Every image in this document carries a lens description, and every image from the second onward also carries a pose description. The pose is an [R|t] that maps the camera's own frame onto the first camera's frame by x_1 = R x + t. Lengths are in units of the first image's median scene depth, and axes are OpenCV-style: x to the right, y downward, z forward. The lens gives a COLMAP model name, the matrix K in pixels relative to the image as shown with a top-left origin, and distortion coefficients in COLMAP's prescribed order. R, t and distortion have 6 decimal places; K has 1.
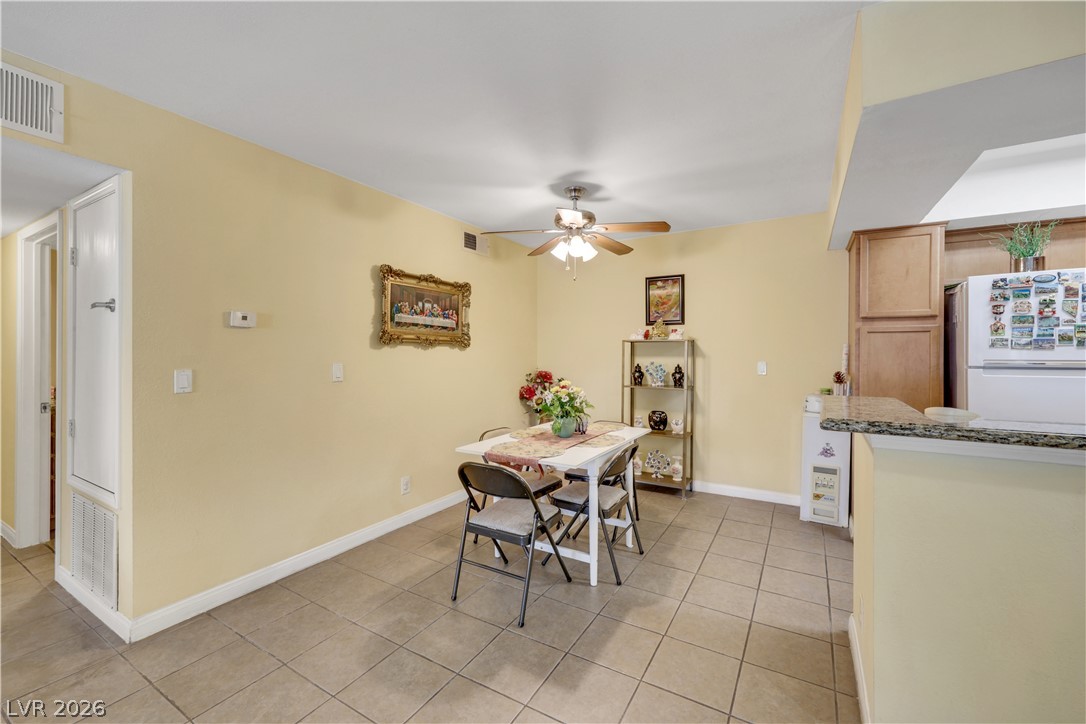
lens RADIAL K [[445.7, 0, 545.5], [0, 445.7, 352.4], [0, 0, 1]] dist [-0.007990, 0.001770]
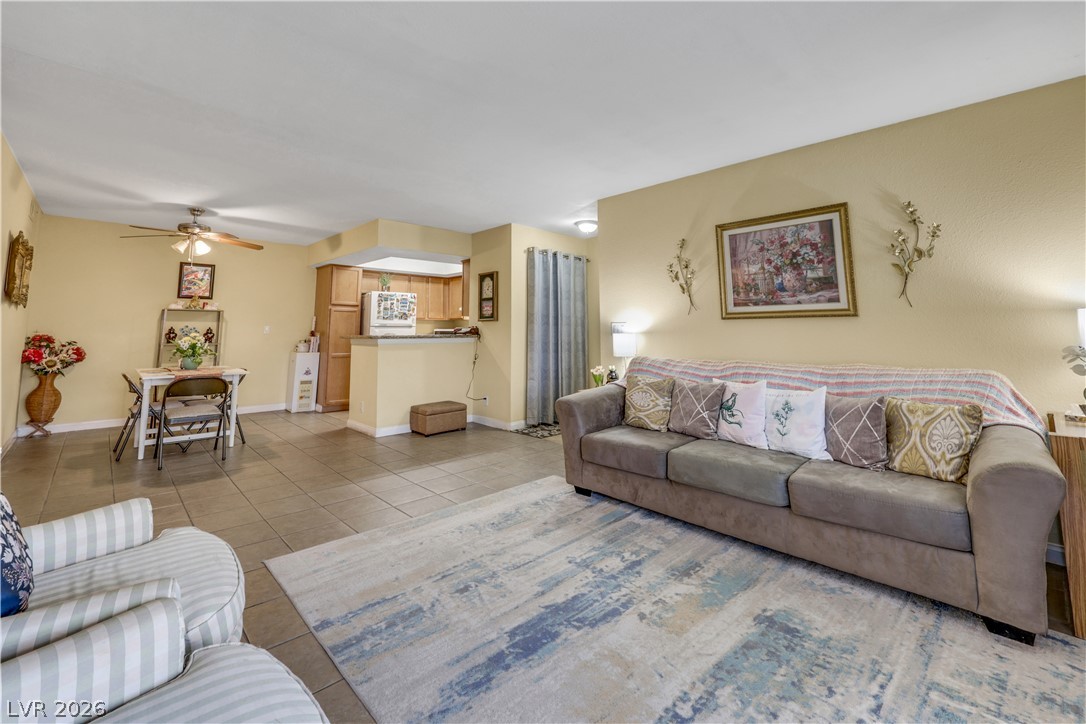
lens RADIAL K [[459.9, 0, 547.4], [0, 459.9, 286.2], [0, 0, 1]] dist [-0.004870, -0.000259]
pose [[0.264612, 0.100988, 0.959053, -1.058603], [-0.001217, 0.994536, -0.104388, 0.061595], [-0.964354, 0.026455, 0.263289, -0.541593]]
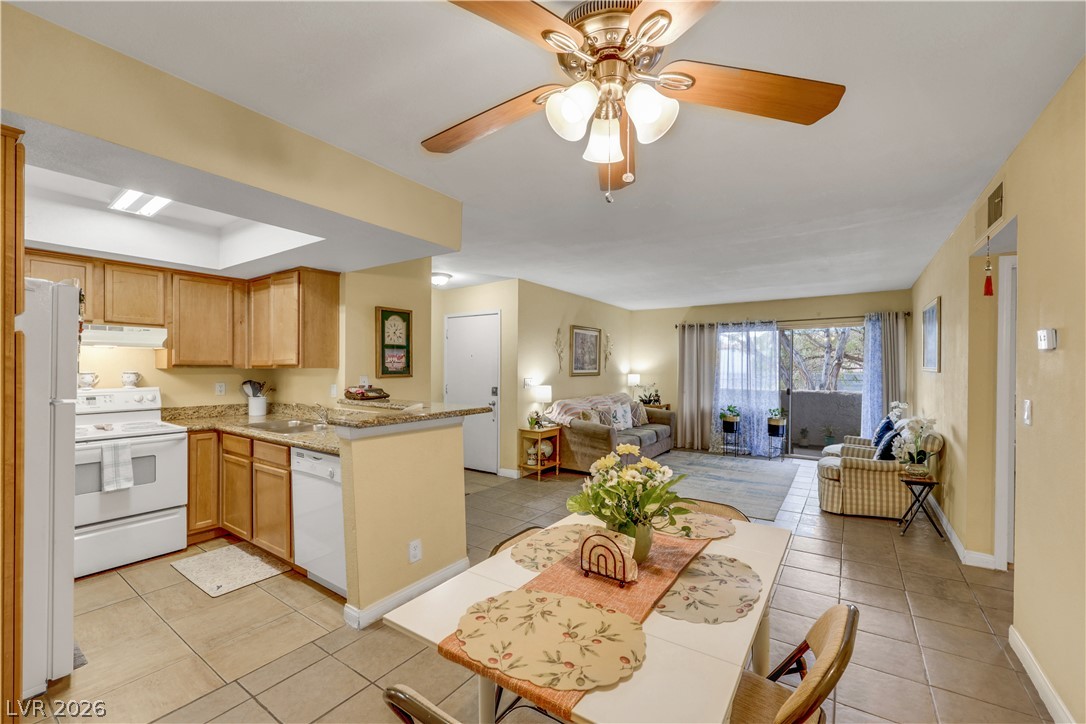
lens RADIAL K [[445.7, 0, 550.9], [0, 445.7, 365.9], [0, 0, 1]] dist [-0.007990, 0.001770]
pose [[-0.998319, -0.001070, 0.057942, 0.094868], [-0.001159, 0.999998, -0.001507, -0.019170], [-0.057940, -0.001572, -0.998319, 1.354933]]
